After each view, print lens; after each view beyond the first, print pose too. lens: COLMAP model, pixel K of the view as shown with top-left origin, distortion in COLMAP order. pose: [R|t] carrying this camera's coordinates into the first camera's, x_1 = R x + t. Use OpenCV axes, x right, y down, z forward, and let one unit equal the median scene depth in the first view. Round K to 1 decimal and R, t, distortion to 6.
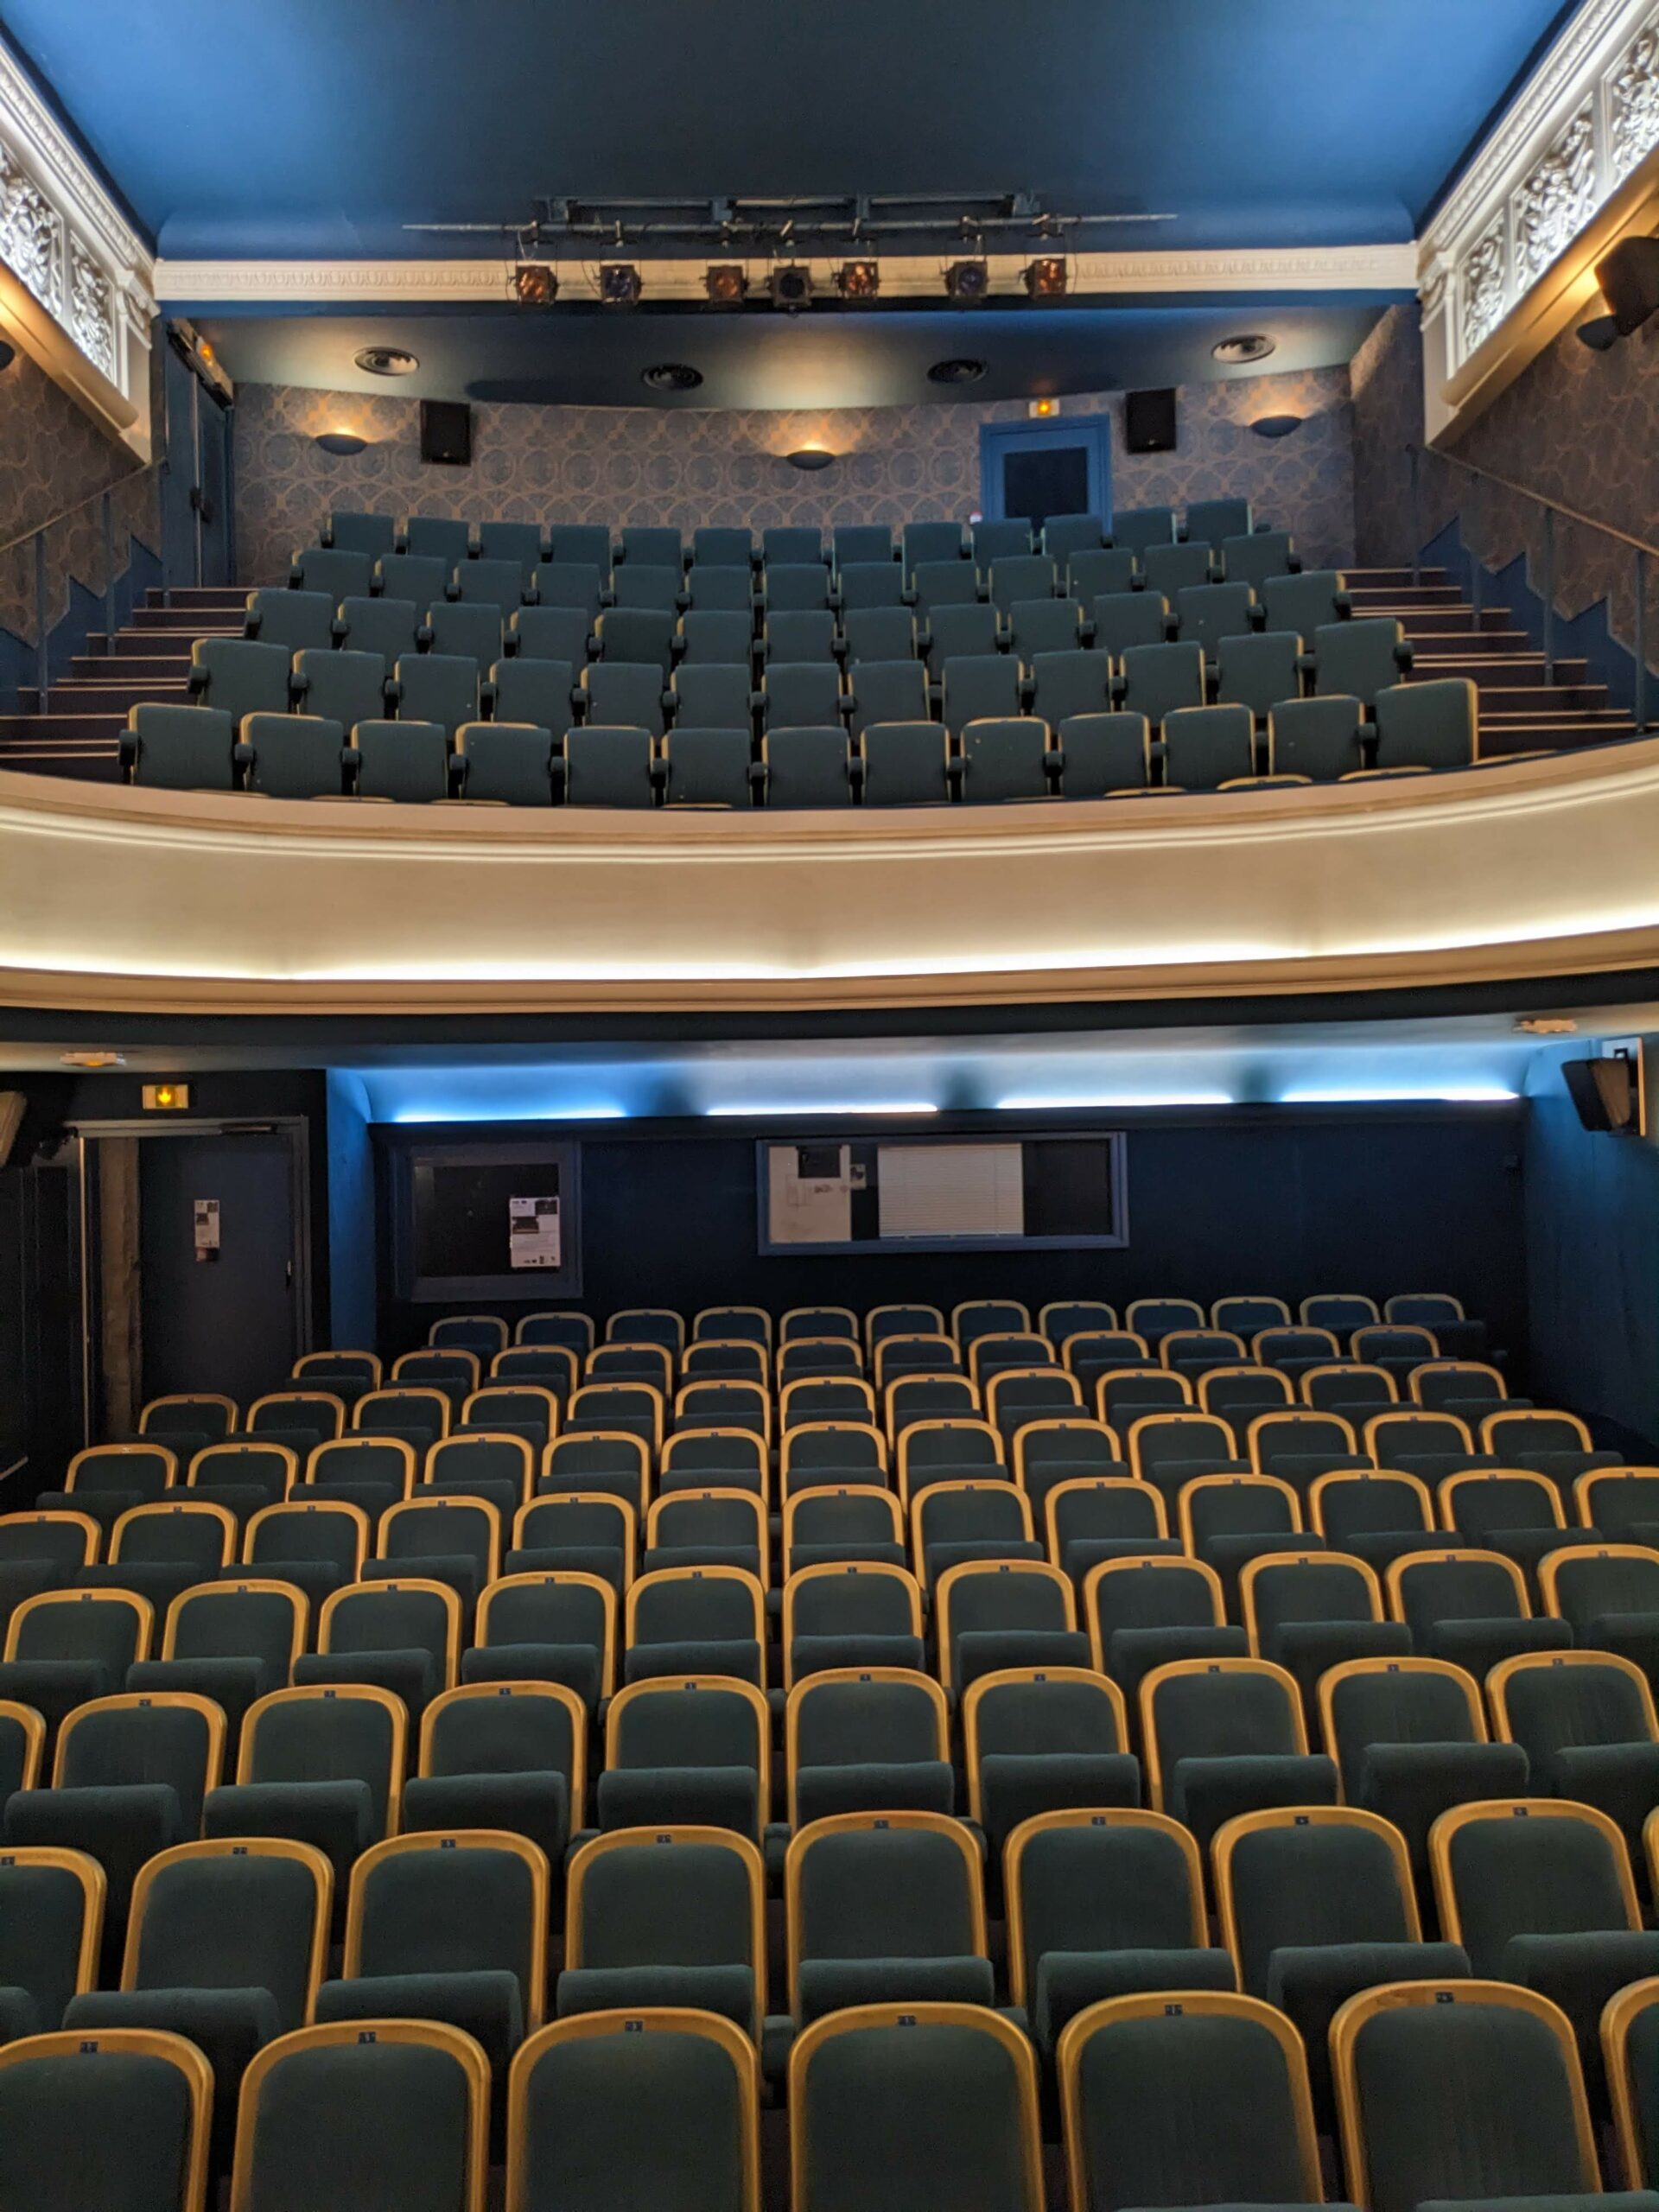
lens RADIAL K [[1755.9, 0, 838.8], [0, 1755.9, 1099.8], [0, 0, 1]] dist [0.062685, -0.086279]
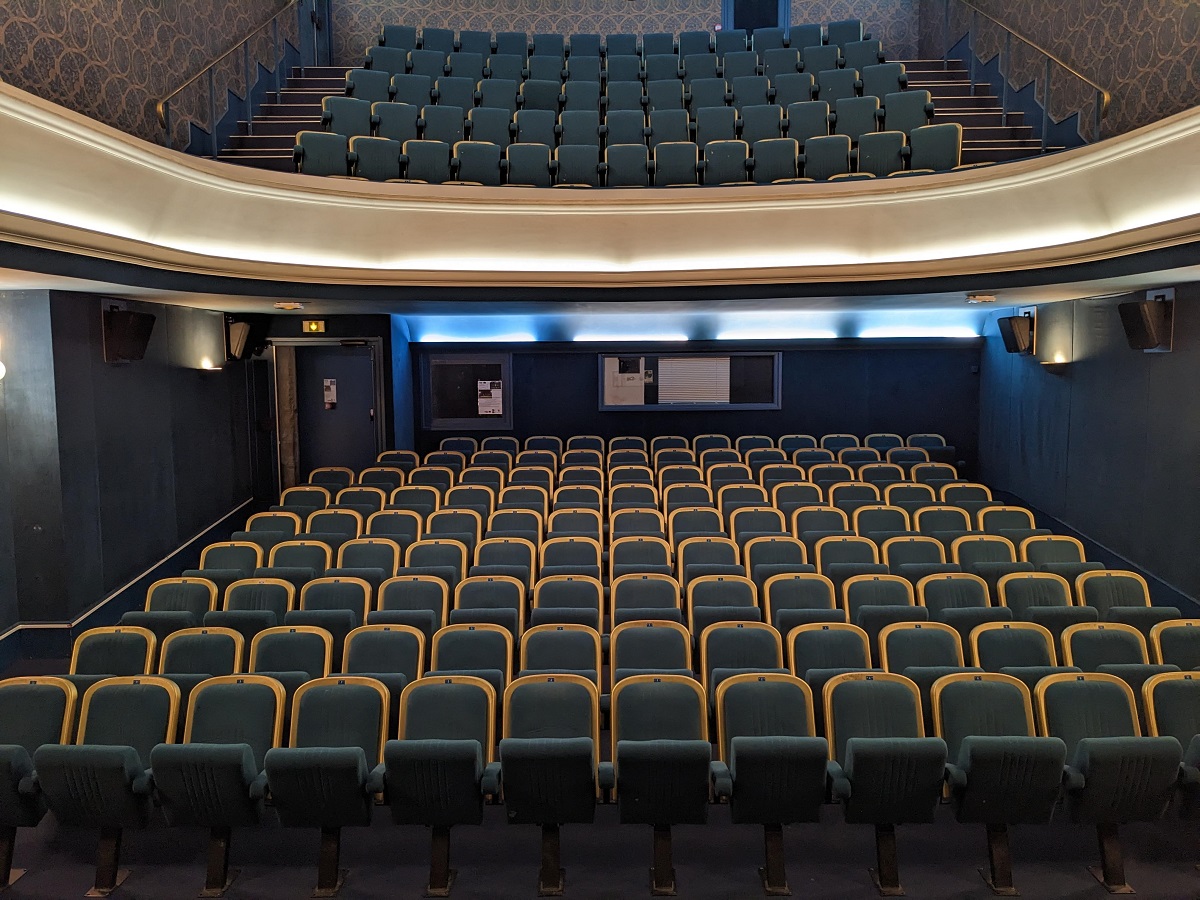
lens RADIAL K [[962.9, 0, 608.9], [0, 962.9, 446.0], [0, 0, 1]] dist [0.072894, -0.081588]
pose [[0.999310, 0.018213, -0.032358, 0.002872], [-0.014737, 0.994406, 0.104596, 0.012341], [0.034081, -0.104047, 0.993988, -0.118371]]
